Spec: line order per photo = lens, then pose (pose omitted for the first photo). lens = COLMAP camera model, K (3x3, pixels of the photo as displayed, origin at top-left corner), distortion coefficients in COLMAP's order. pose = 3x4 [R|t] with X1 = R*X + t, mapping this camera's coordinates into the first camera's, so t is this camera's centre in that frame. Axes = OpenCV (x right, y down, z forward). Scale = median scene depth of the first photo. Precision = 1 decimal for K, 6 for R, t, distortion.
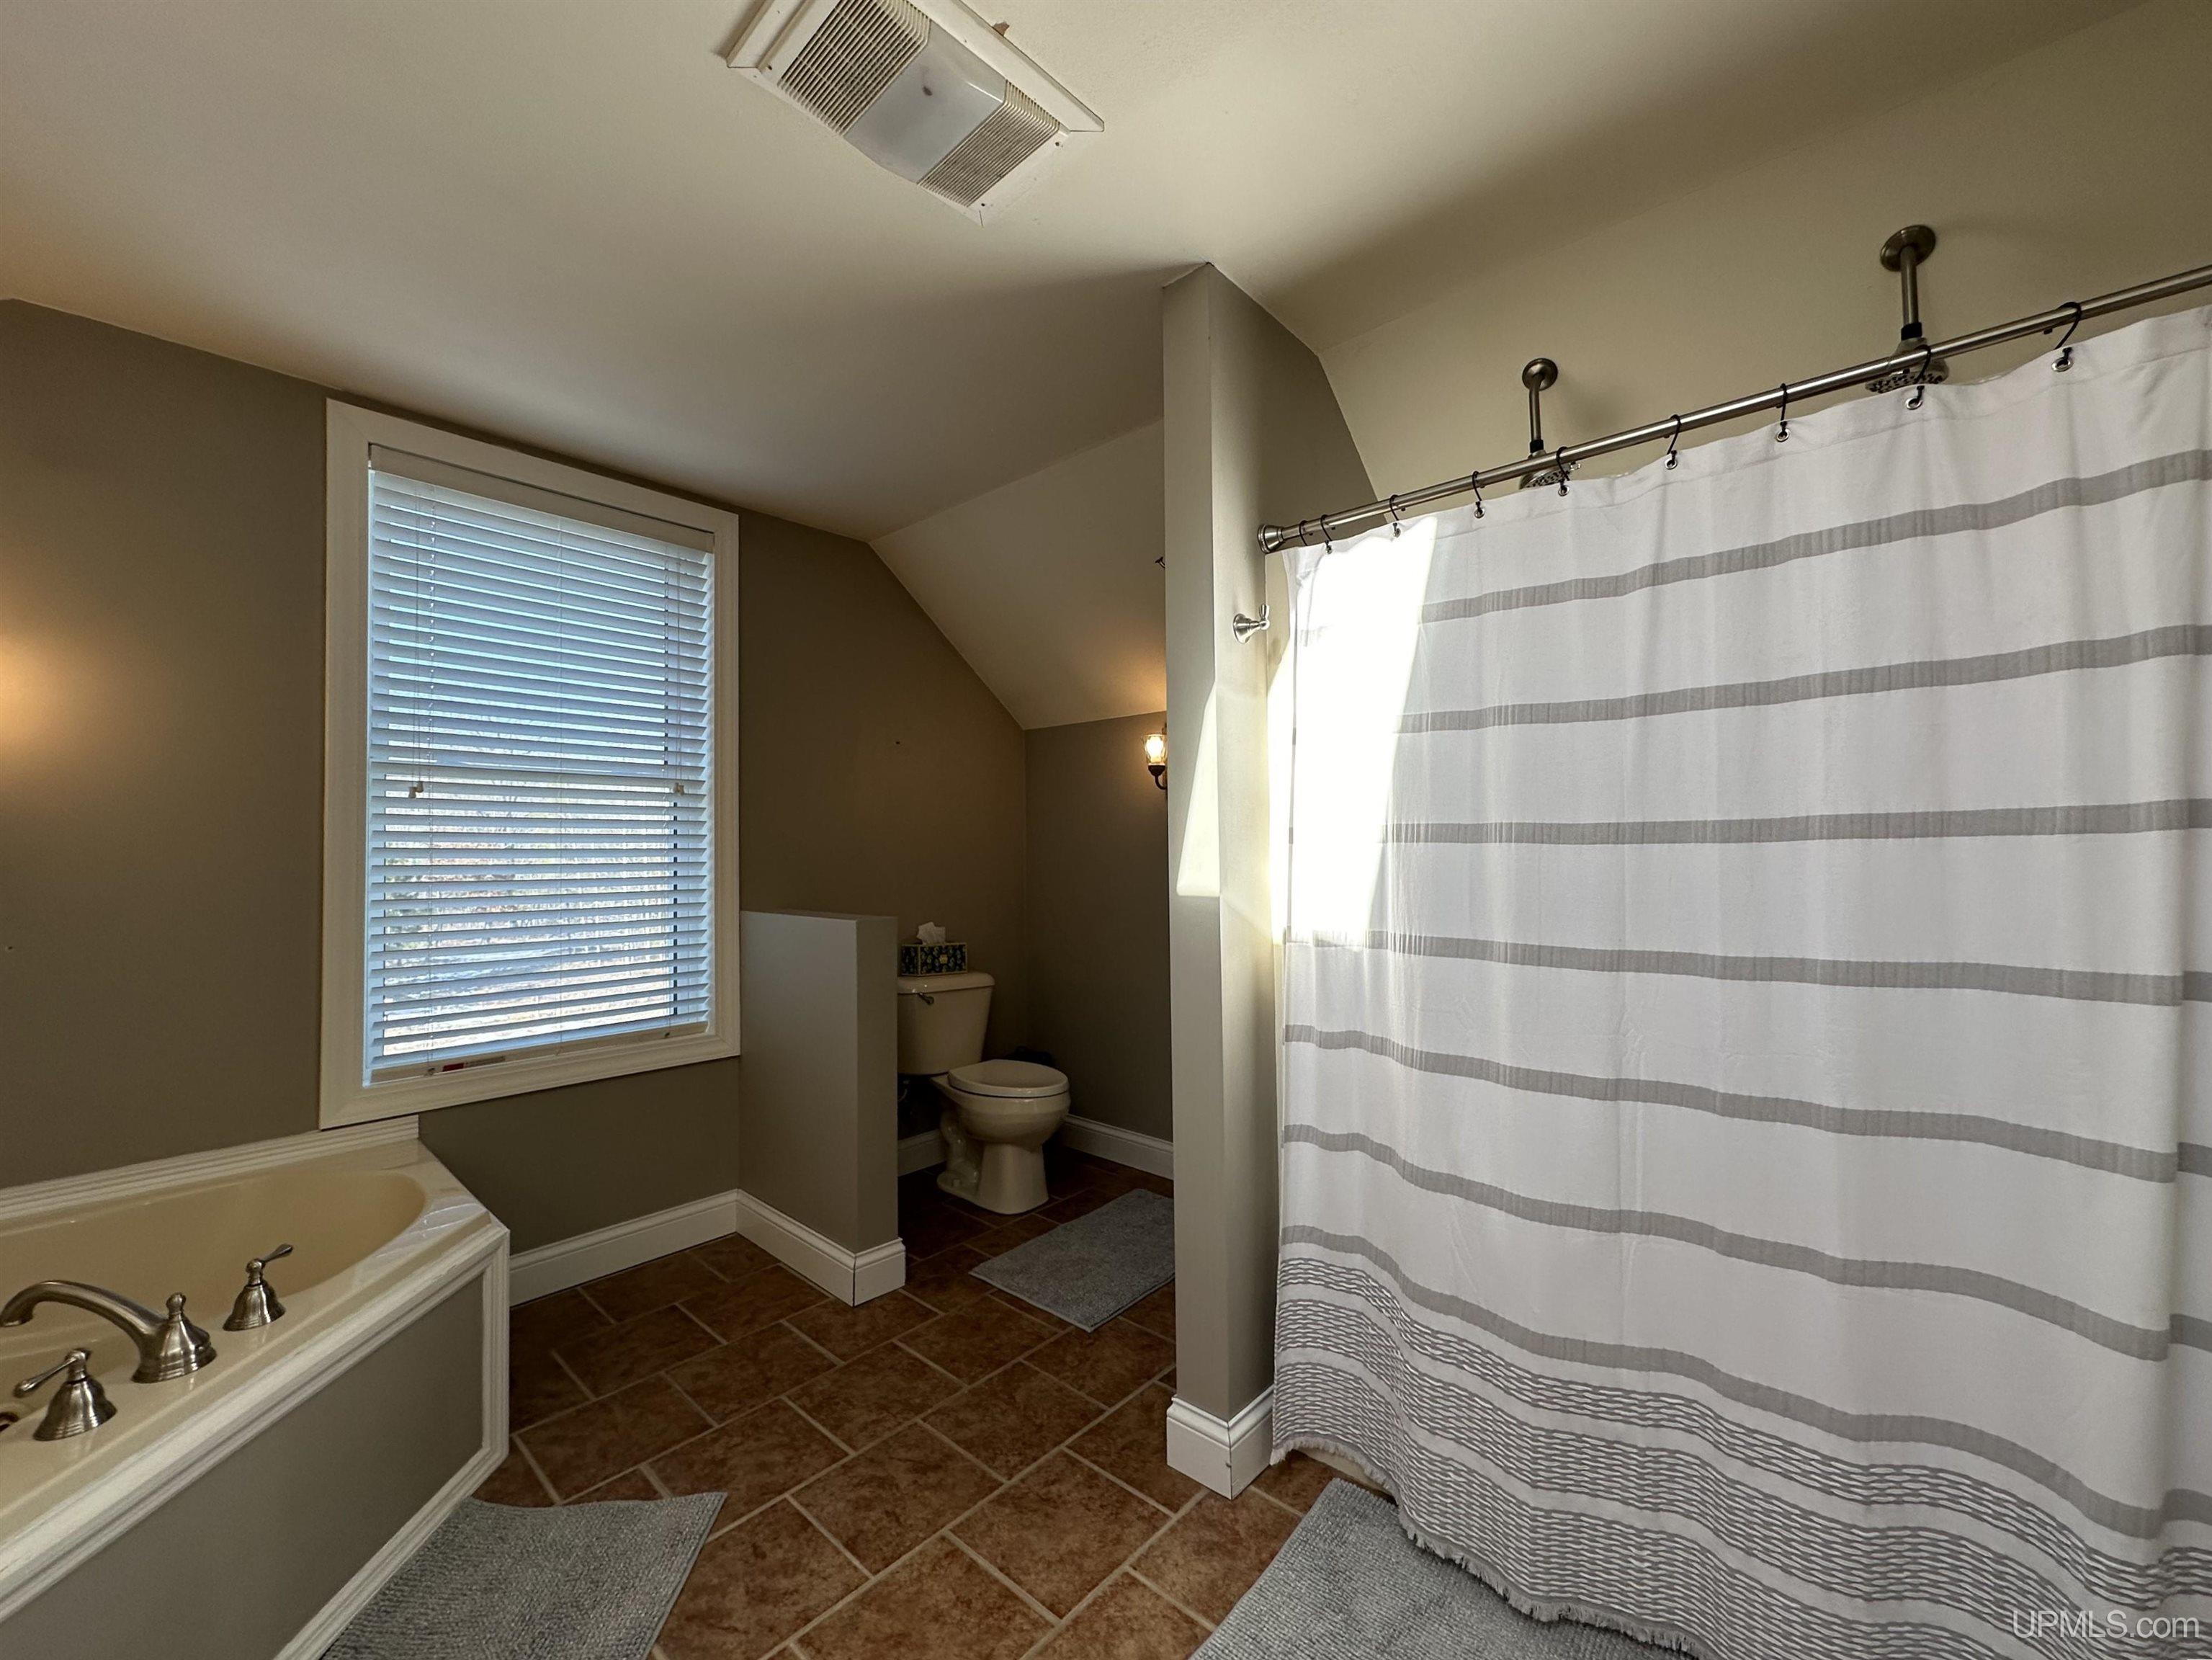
lens RADIAL K [[896.6, 0, 1096.0], [0, 896.6, 831.4], [0, 0, 1]] dist [-0.002069, 0.000055]
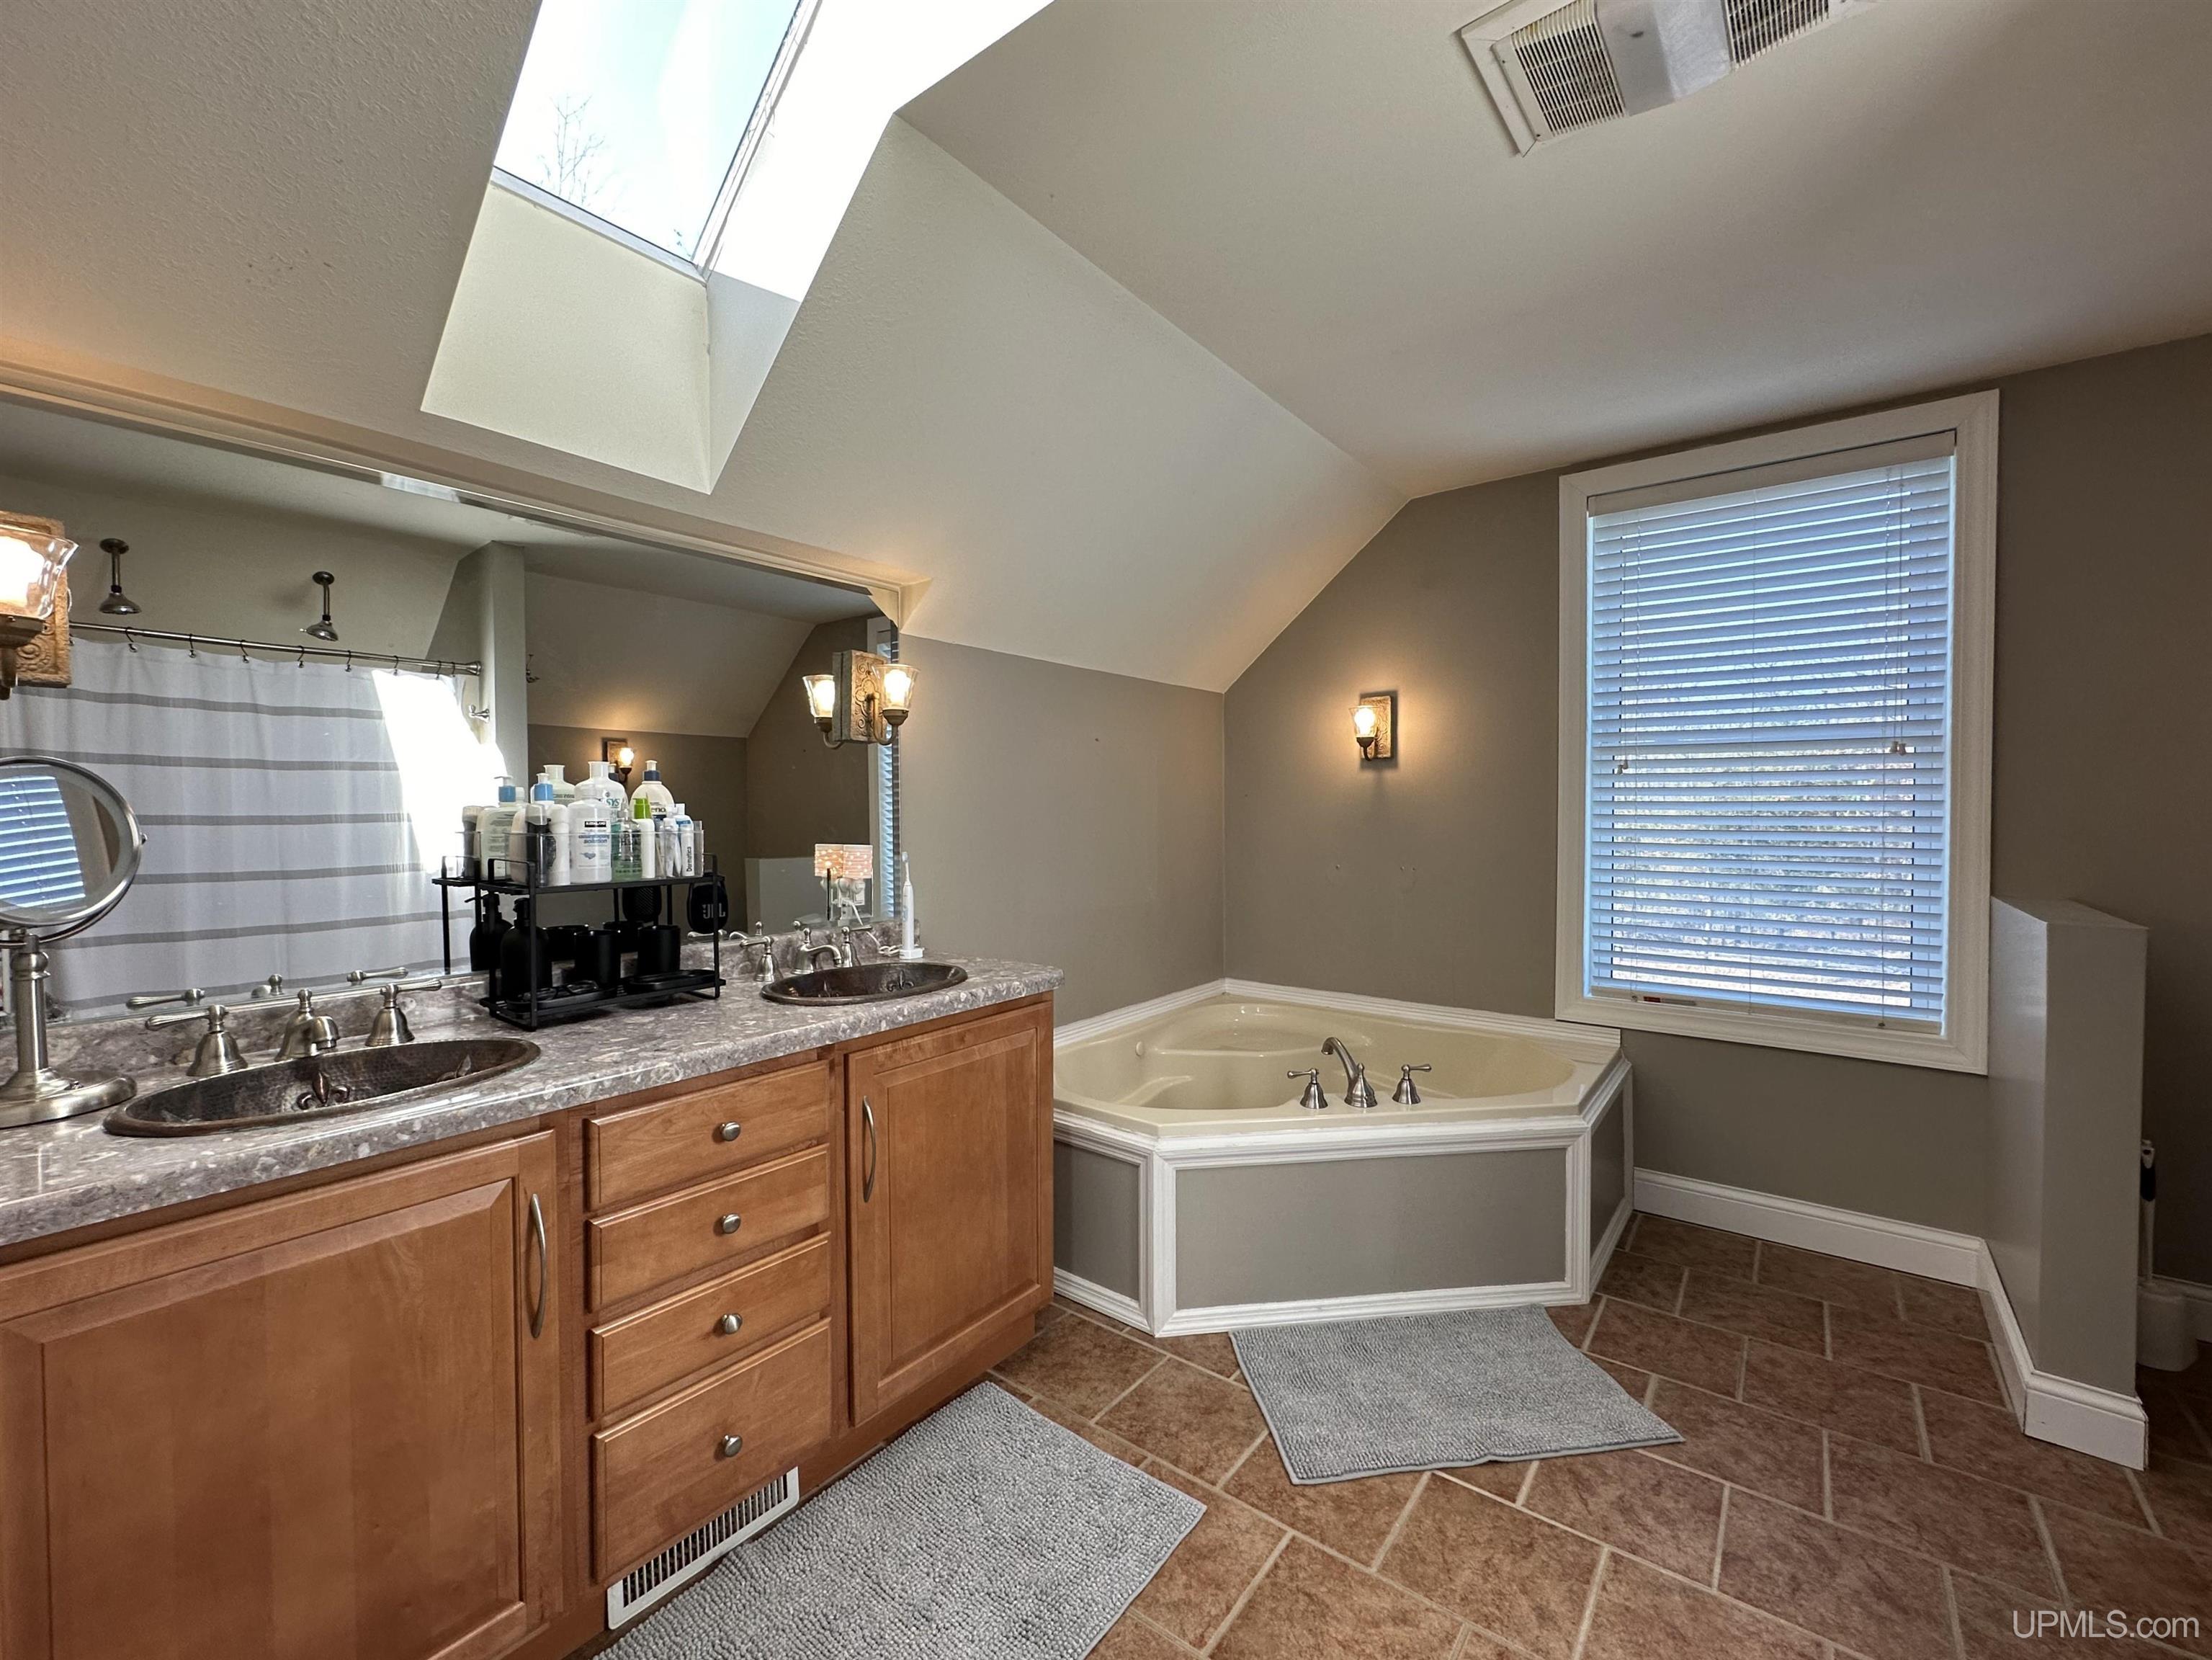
lens RADIAL K [[896.6, 0, 1096.0], [0, 896.6, 831.4], [0, 0, 1]] dist [-0.002069, 0.000055]
pose [[0.074383, 0.033639, -0.996662, 0.513377], [0.022248, 0.999126, 0.035383, -0.022082], [0.996982, -0.024806, 0.073570, 0.235165]]
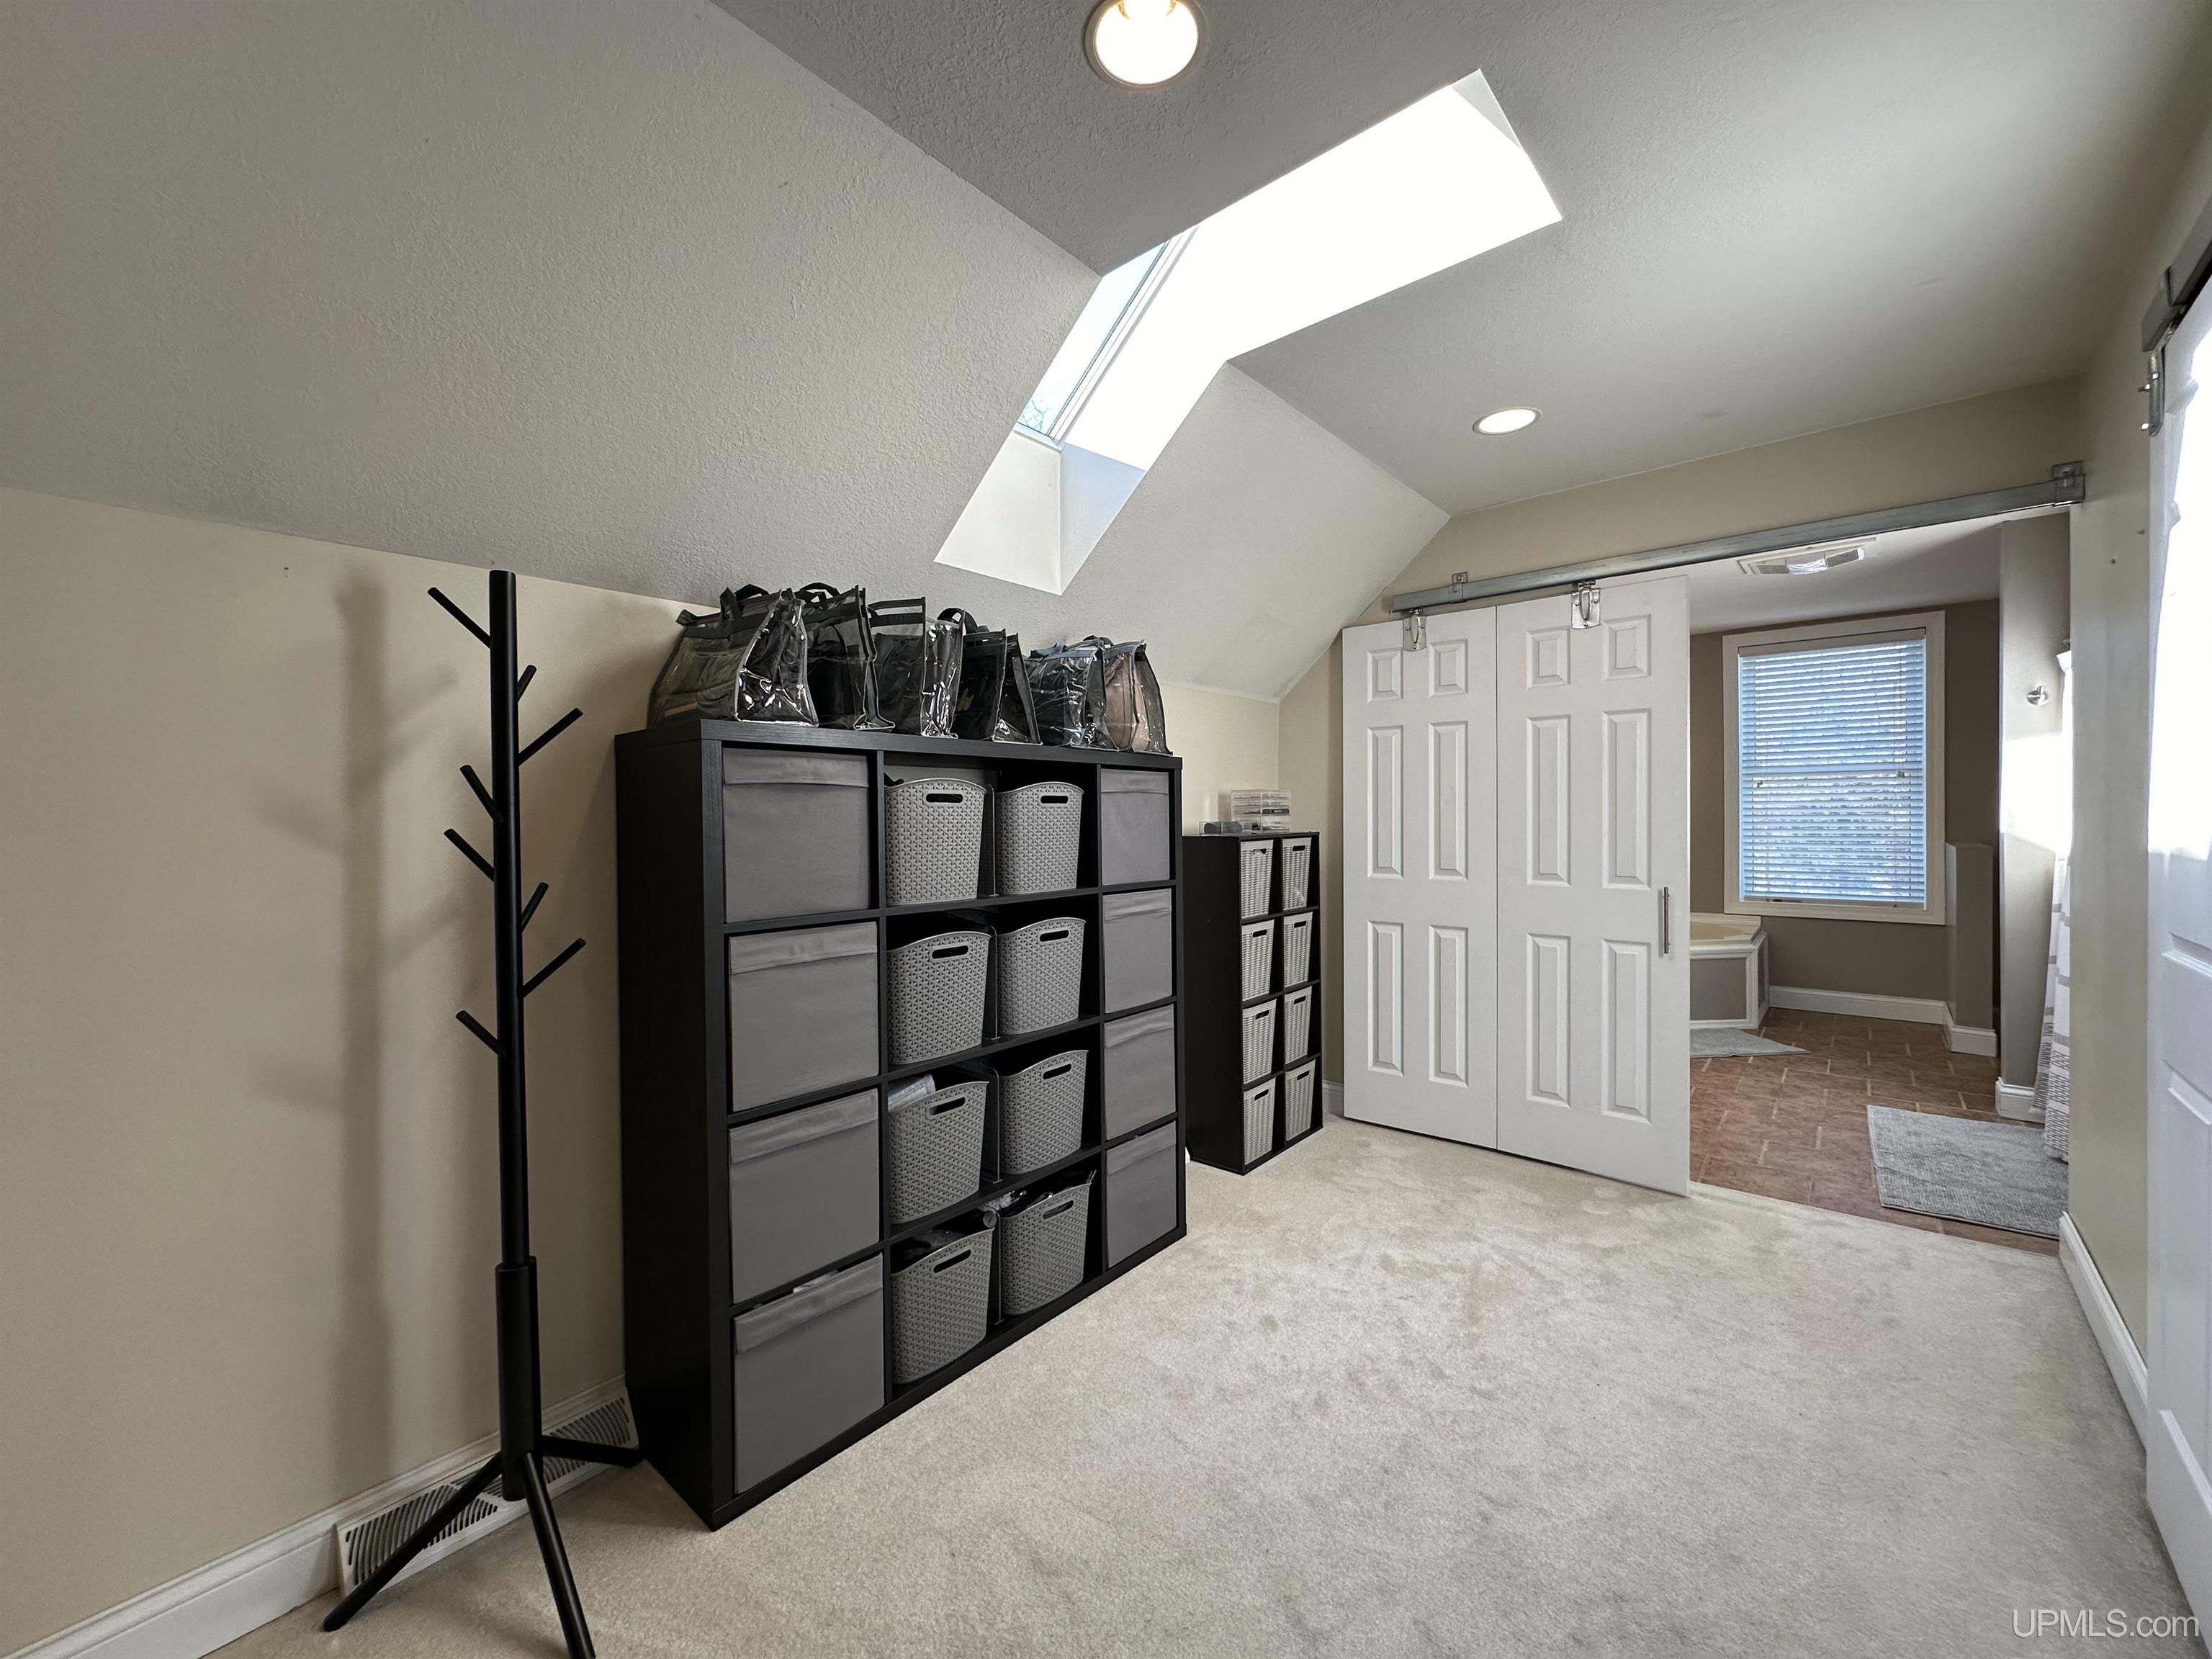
lens RADIAL K [[857.1, 0, 1107.7], [0, 857.1, 826.3], [0, 0, 1]] dist [-0.018201, 0.007013]
pose [[0.020120, 0.023350, -0.999525, 1.875477], [0.033619, 0.999146, 0.024018, -0.055680], [0.999232, -0.034086, 0.019318, -1.009358]]
